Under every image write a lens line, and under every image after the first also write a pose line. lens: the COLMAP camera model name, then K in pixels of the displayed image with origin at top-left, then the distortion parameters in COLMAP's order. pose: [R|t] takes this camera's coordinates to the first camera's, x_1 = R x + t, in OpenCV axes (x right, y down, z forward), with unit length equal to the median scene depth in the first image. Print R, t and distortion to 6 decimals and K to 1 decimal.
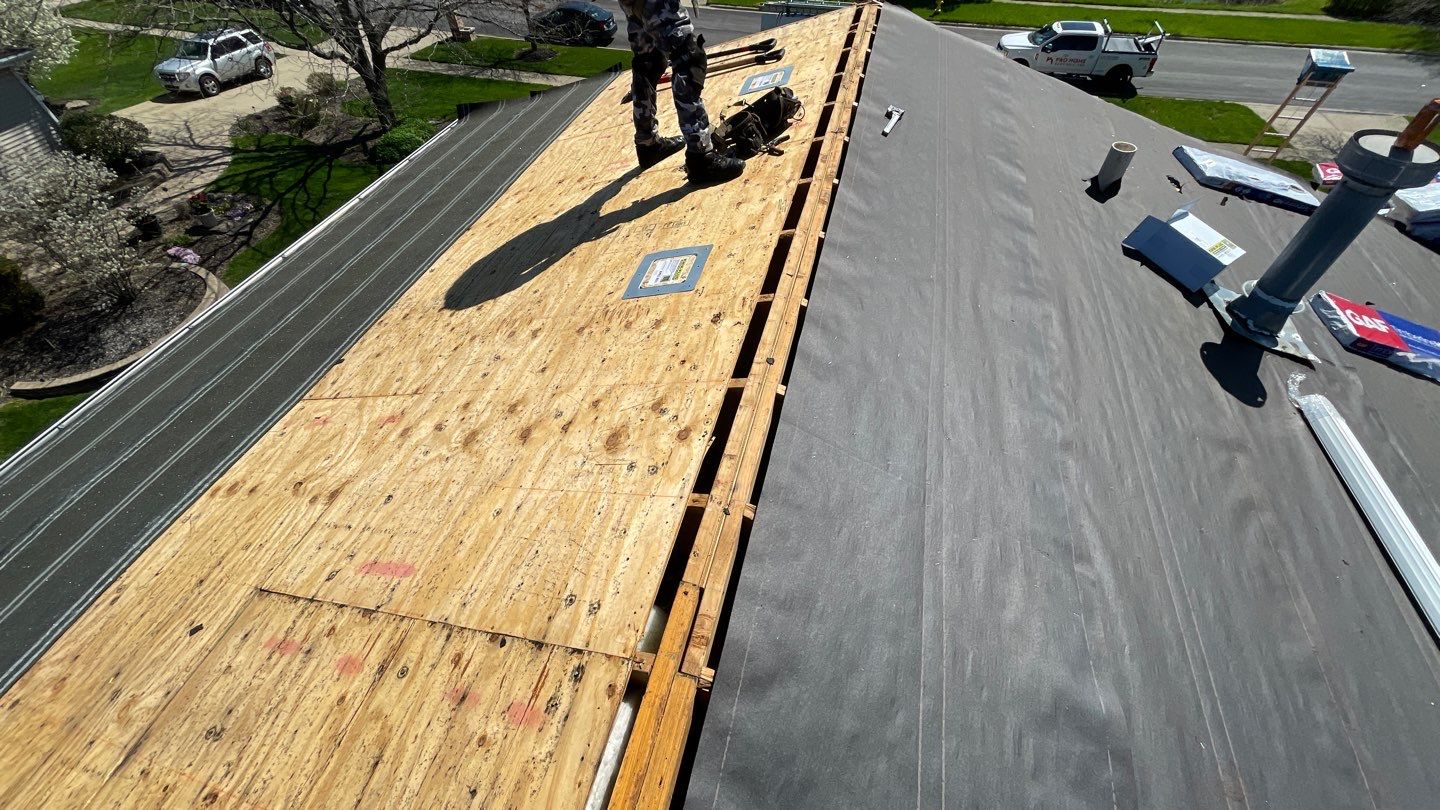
lens RADIAL K [[577.5, 0, 721.2], [0, 577.5, 411.1], [0, 0, 1]] dist [-0.001708, 0.000476]
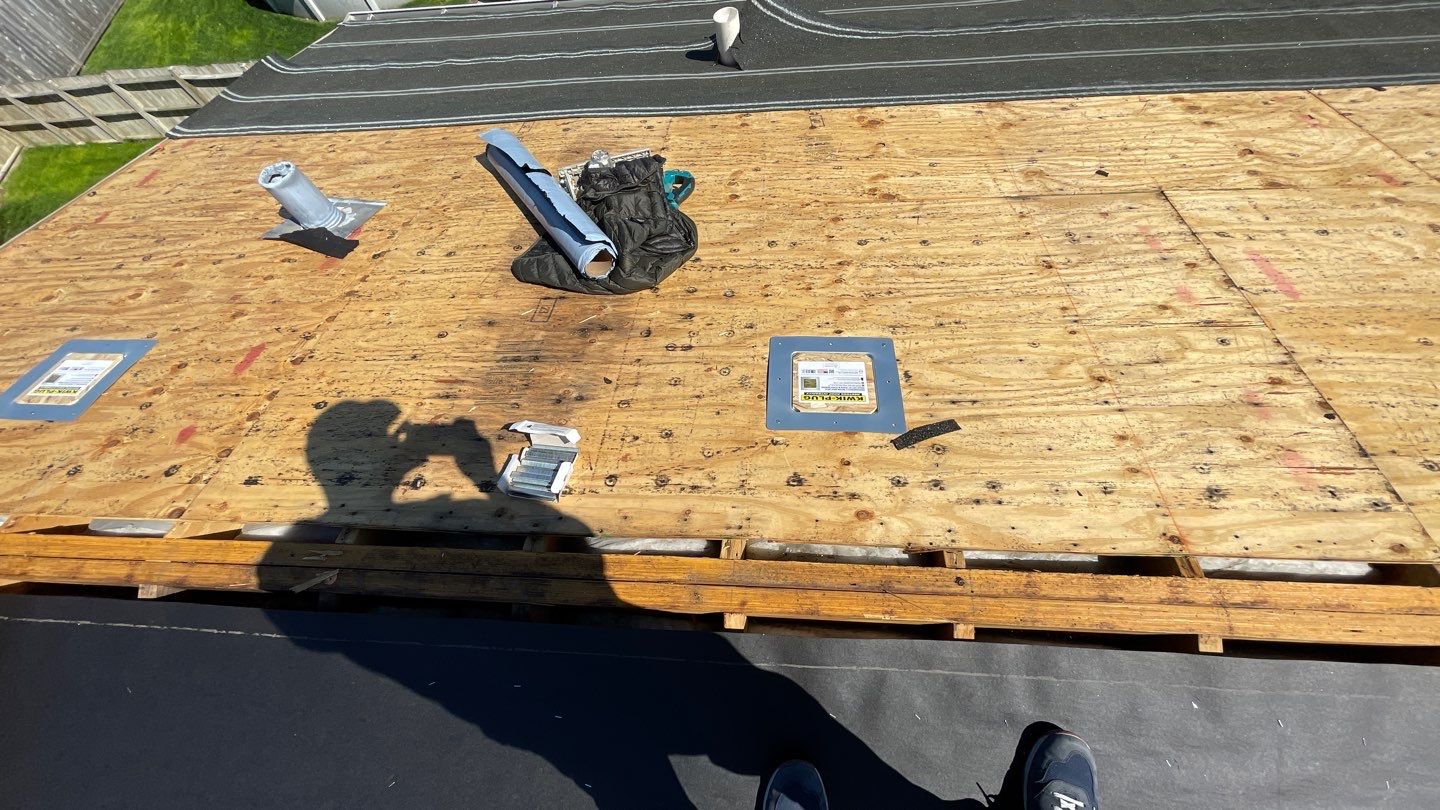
lens RADIAL K [[577.5, 0, 719.8], [0, 577.5, 403.8], [0, 0, 1]] dist [-0.001708, 0.000476]
pose [[0.198470, 0.892666, -0.404670, -0.147456], [-0.671825, 0.424530, 0.606980, 0.342552], [0.713625, 0.151400, 0.683972, -0.257592]]
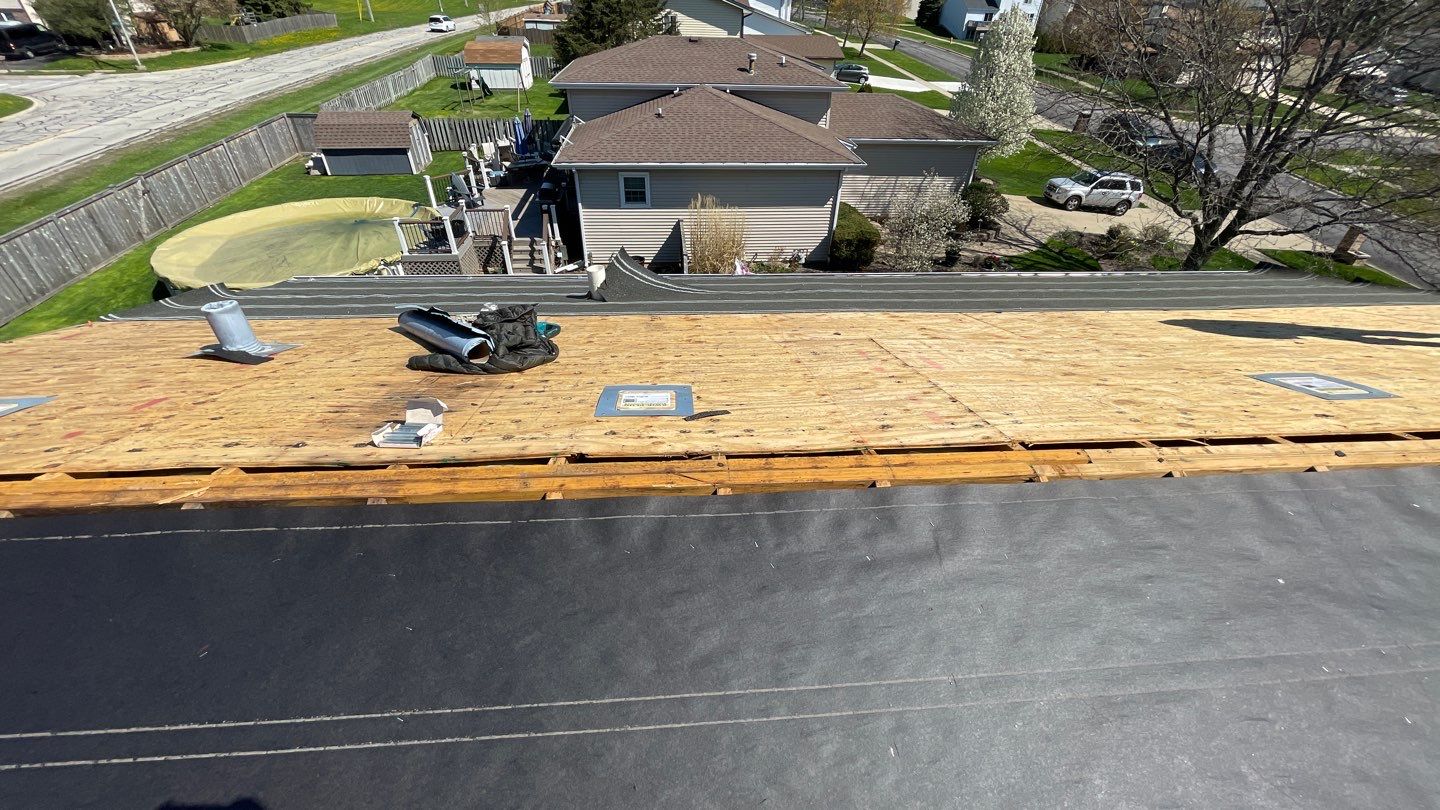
lens RADIAL K [[577.5, 0, 720.6], [0, 577.5, 405.9], [0, 0, 1]] dist [-0.001708, 0.000476]
pose [[0.327480, 0.578345, -0.747177, 0.389610], [-0.731229, 0.655934, 0.187229, 0.400274], [0.598382, 0.485044, 0.637708, -0.224437]]
